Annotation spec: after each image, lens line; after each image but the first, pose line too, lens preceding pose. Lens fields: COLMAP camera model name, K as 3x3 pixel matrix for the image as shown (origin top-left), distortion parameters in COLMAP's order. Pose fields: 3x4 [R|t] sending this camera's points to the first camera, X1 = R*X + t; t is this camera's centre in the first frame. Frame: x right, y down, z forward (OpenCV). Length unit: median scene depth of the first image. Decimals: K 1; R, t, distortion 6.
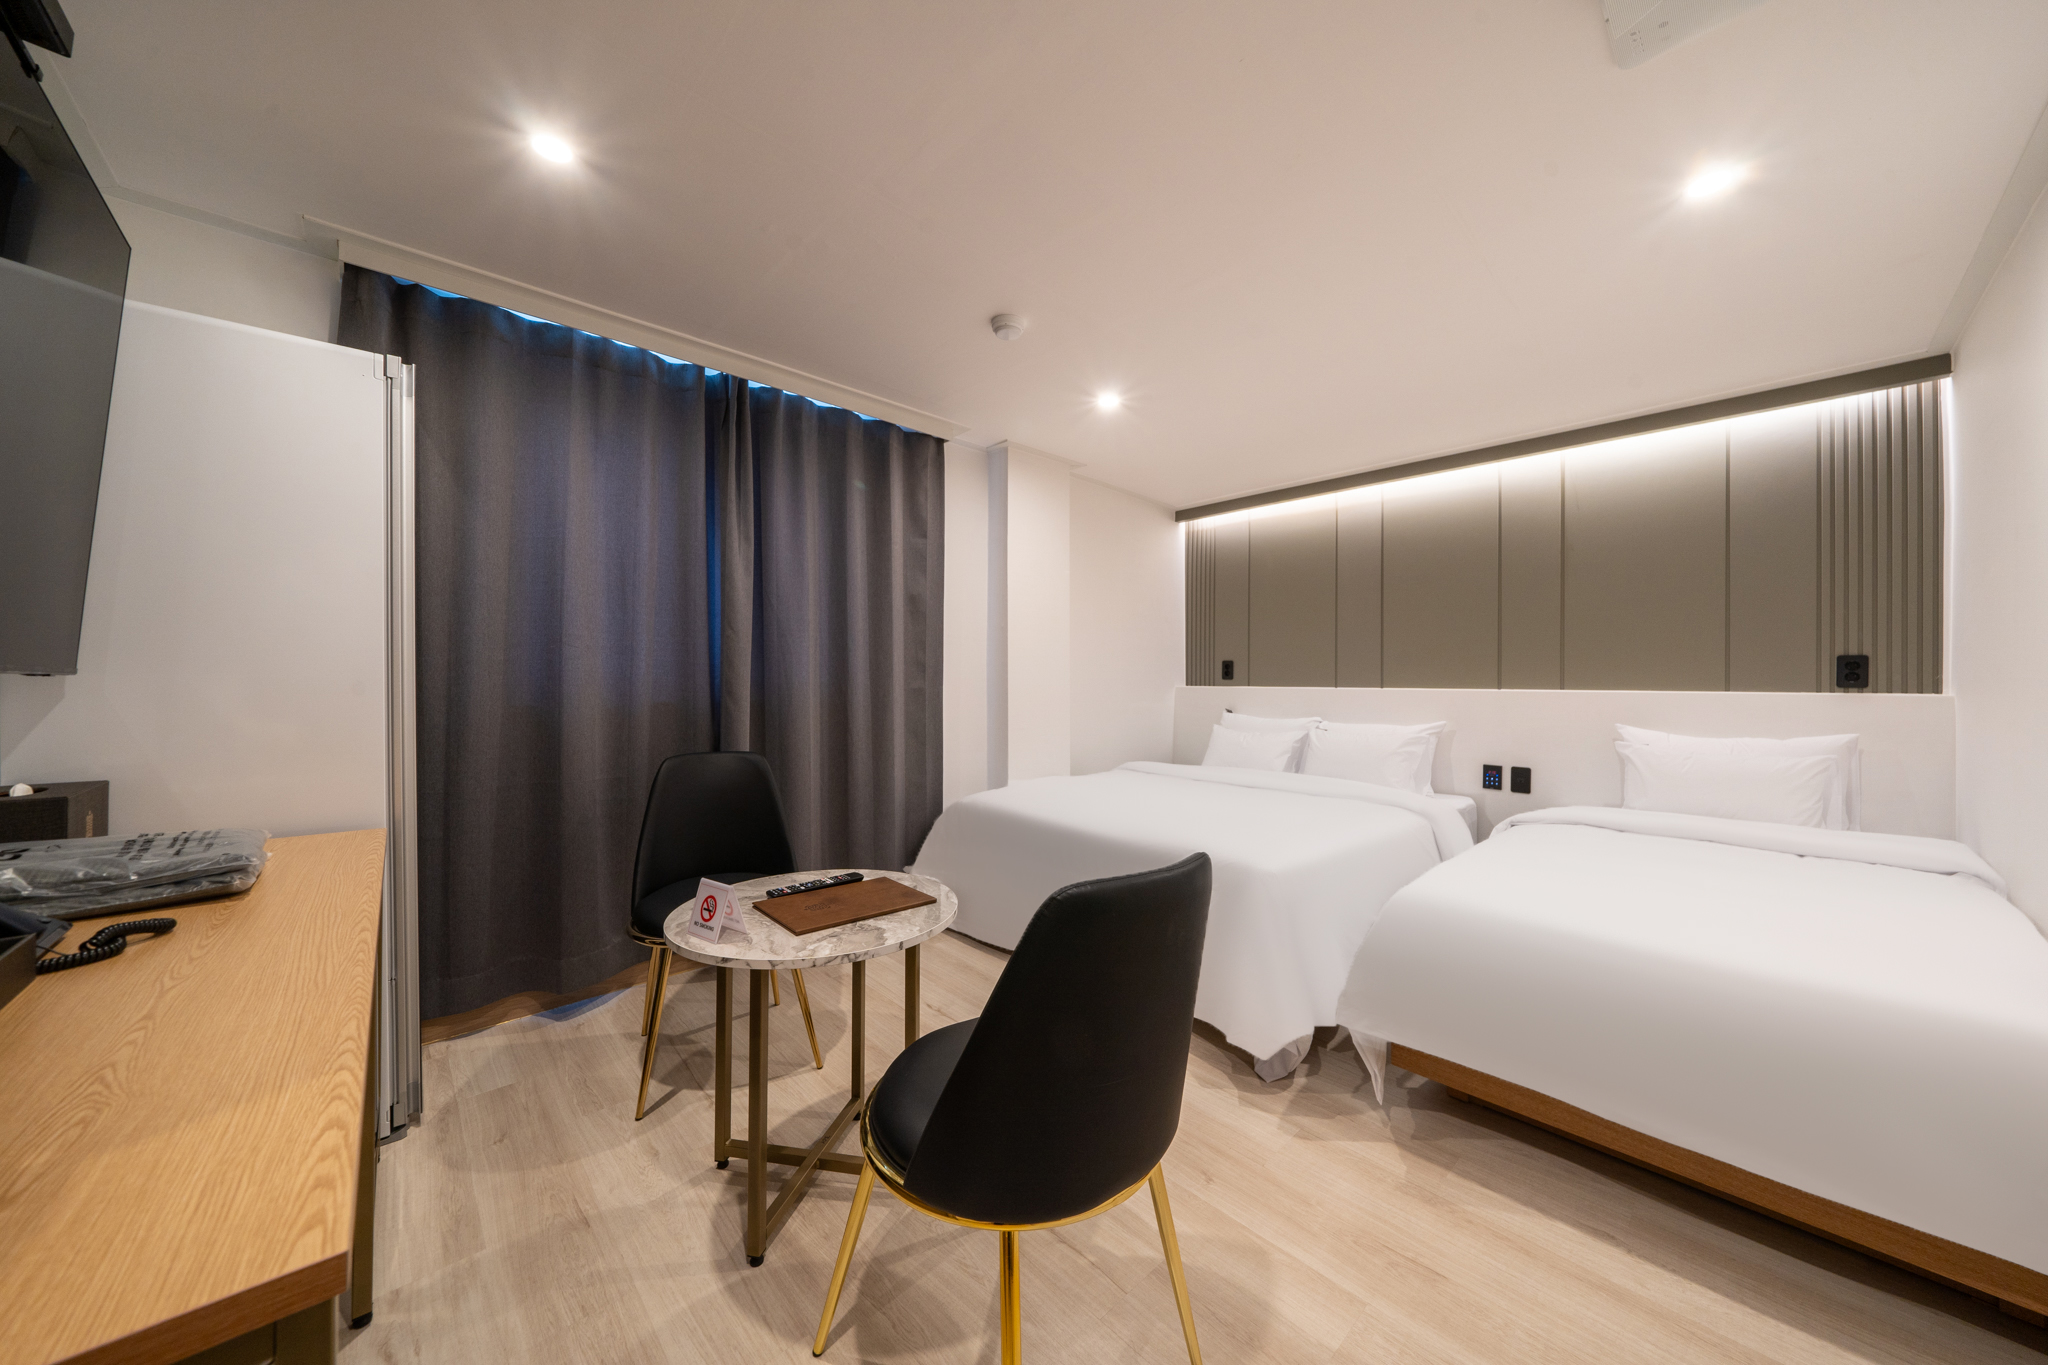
lens RADIAL K [[700.1, 0, 1046.1], [0, 700.1, 678.3], [0, 0, 1]] dist [-0.002769, -0.000130]
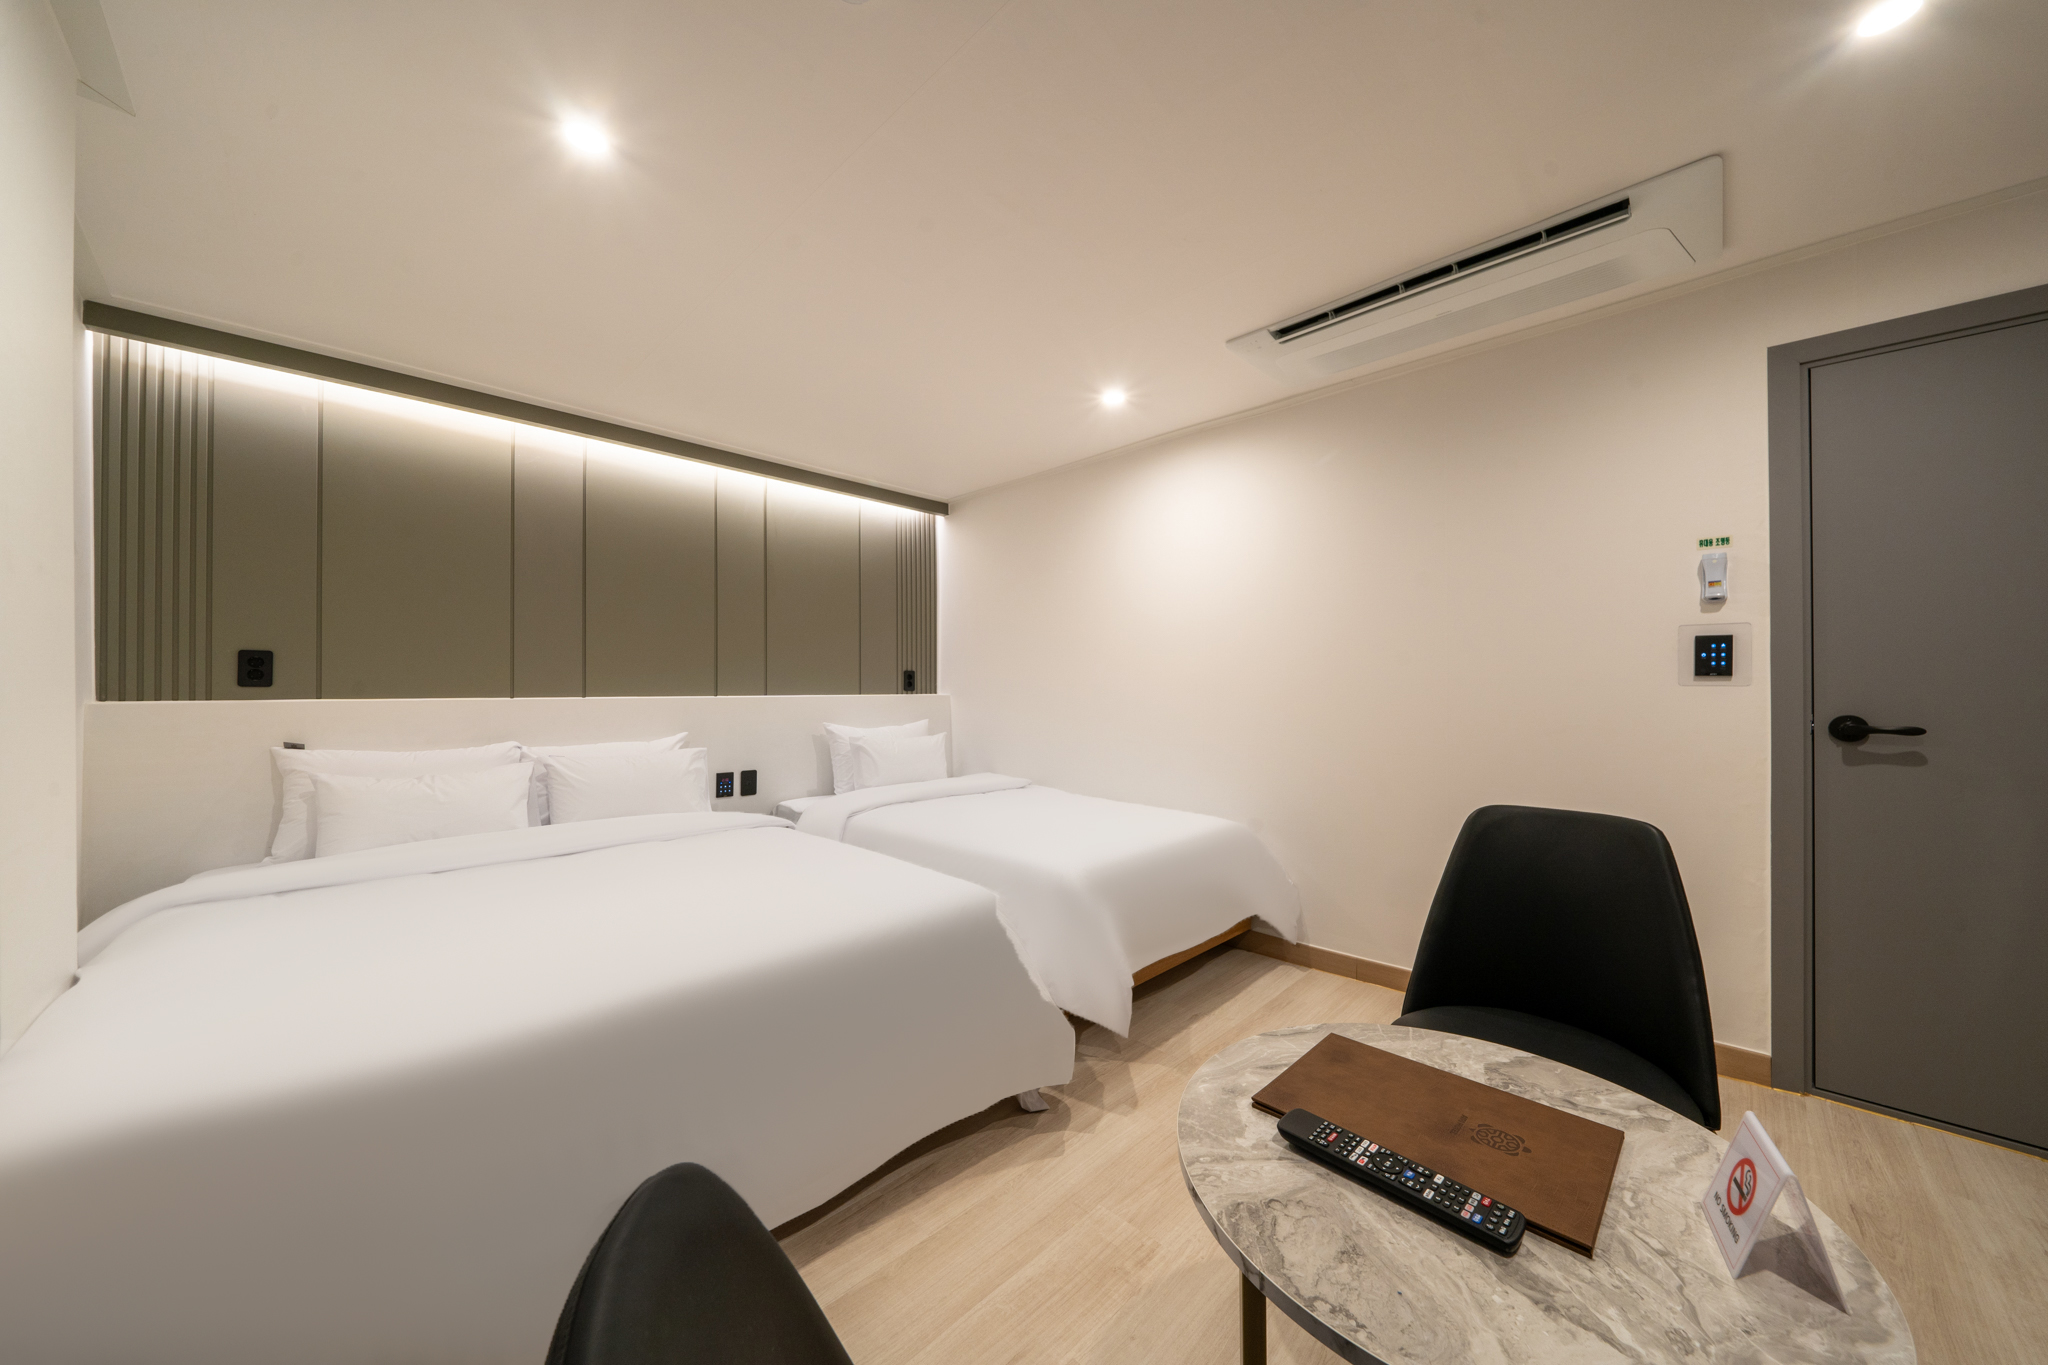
lens RADIAL K [[698.2, 0, 1034.0], [0, 698.2, 683.5], [0, 0, 1]] dist [-0.000658, -0.000103]
pose [[-0.022735, 0.002007, 0.999740, -0.360967], [-0.002618, 0.999994, -0.002067, -0.001167], [-0.999738, -0.002664, -0.022730, 0.588598]]
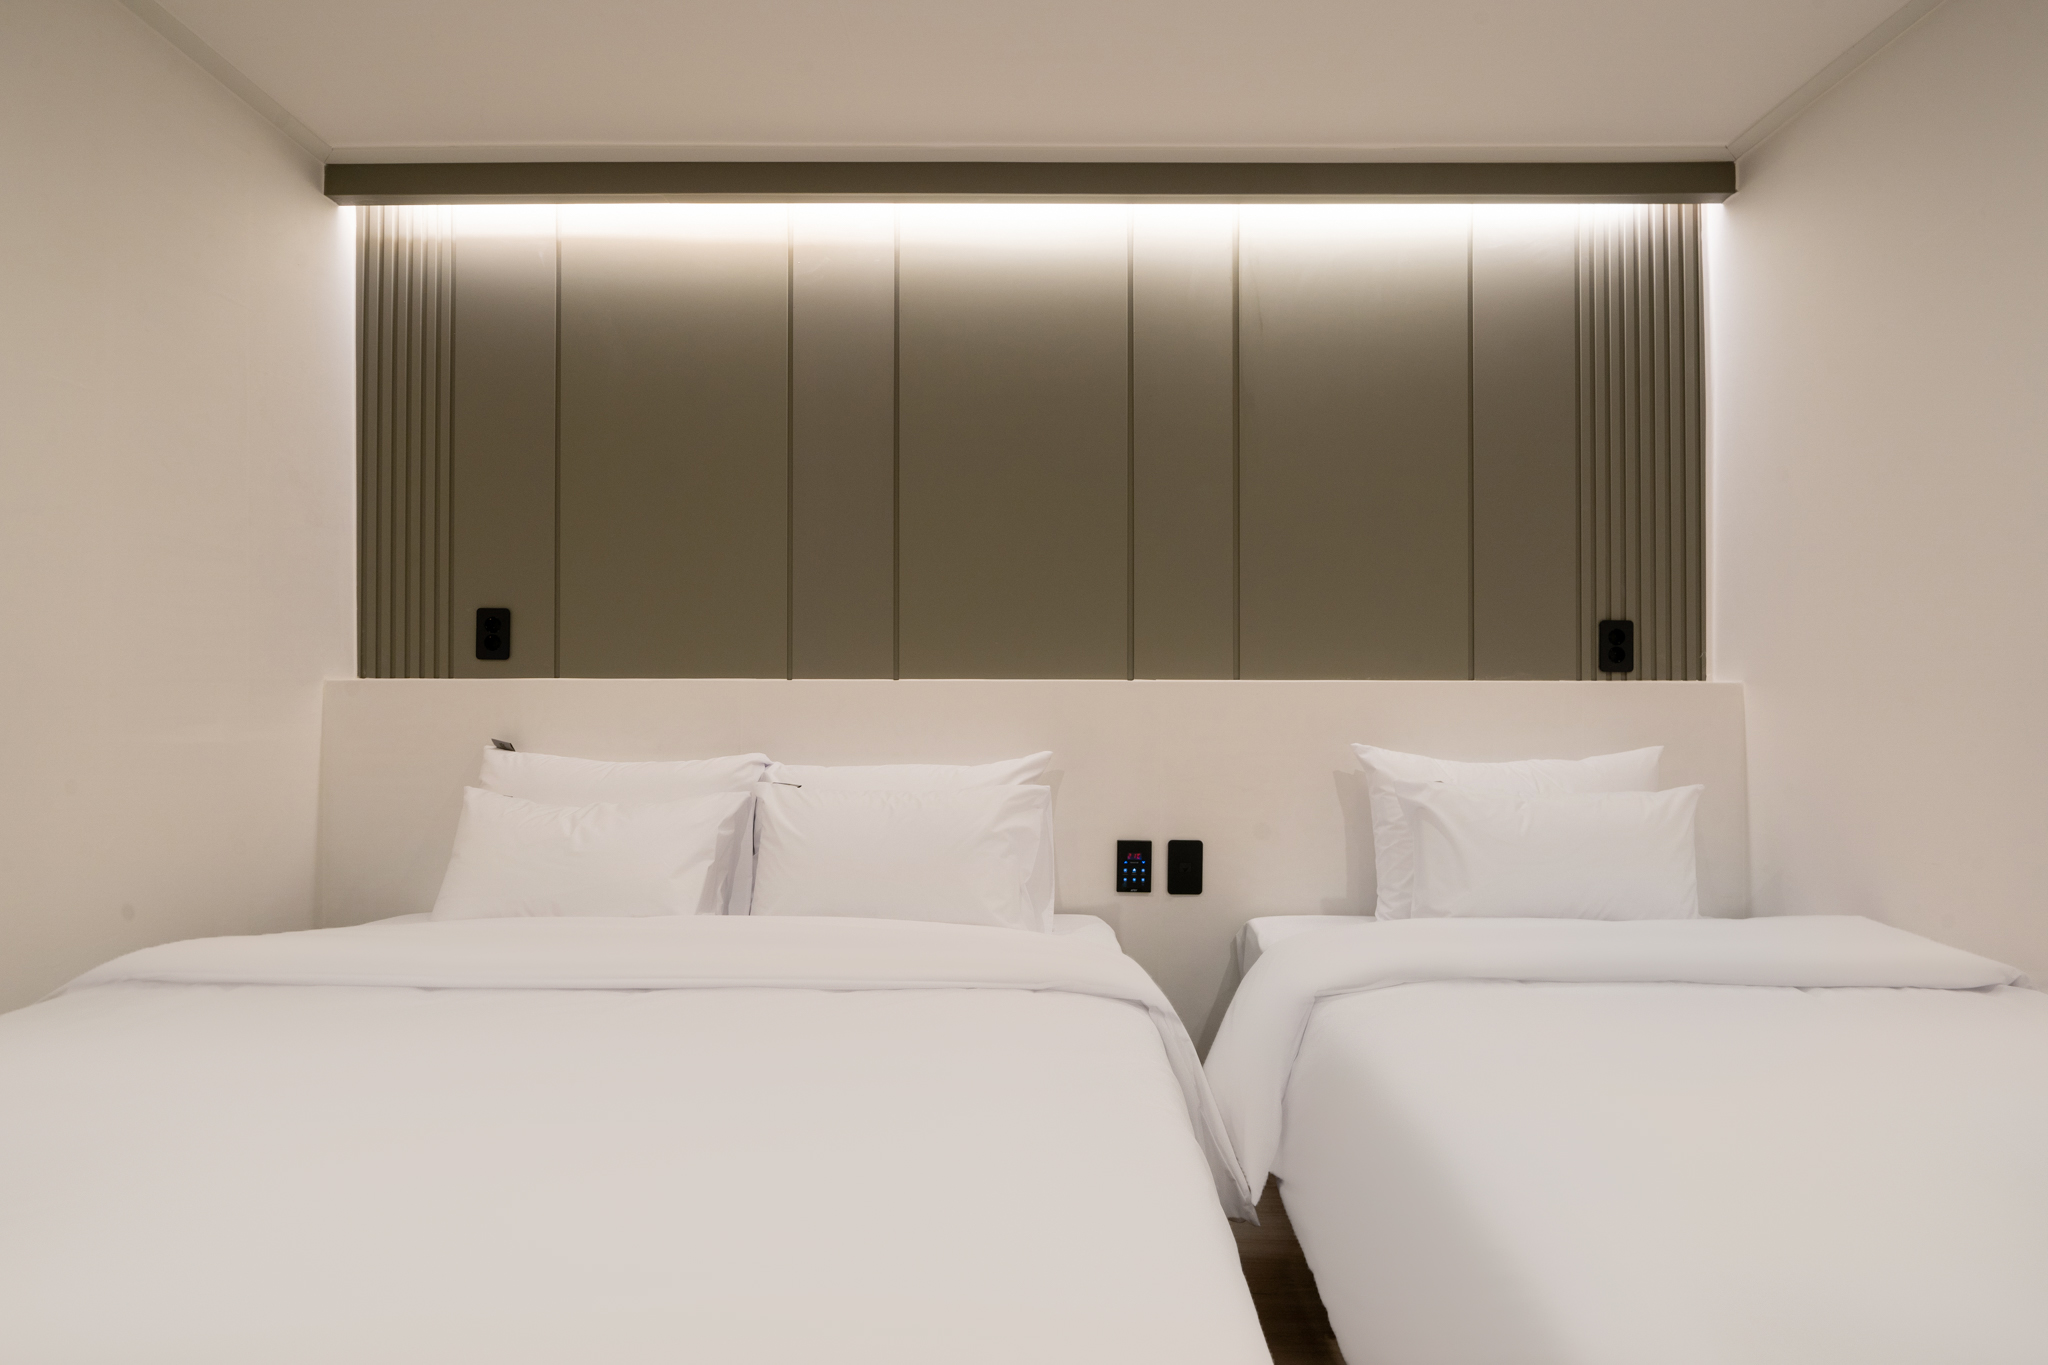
lens RADIAL K [[1072.7, 0, 1024.0], [0, 1072.7, 682.5], [0, 0, 1]] dist [0.004487, 0.000053]
pose [[0.704391, 0.004127, 0.709801, 0.075778], [-0.000783, 0.999987, -0.005037, 0.021973], [-0.709812, 0.002992, 0.704385, 0.548292]]
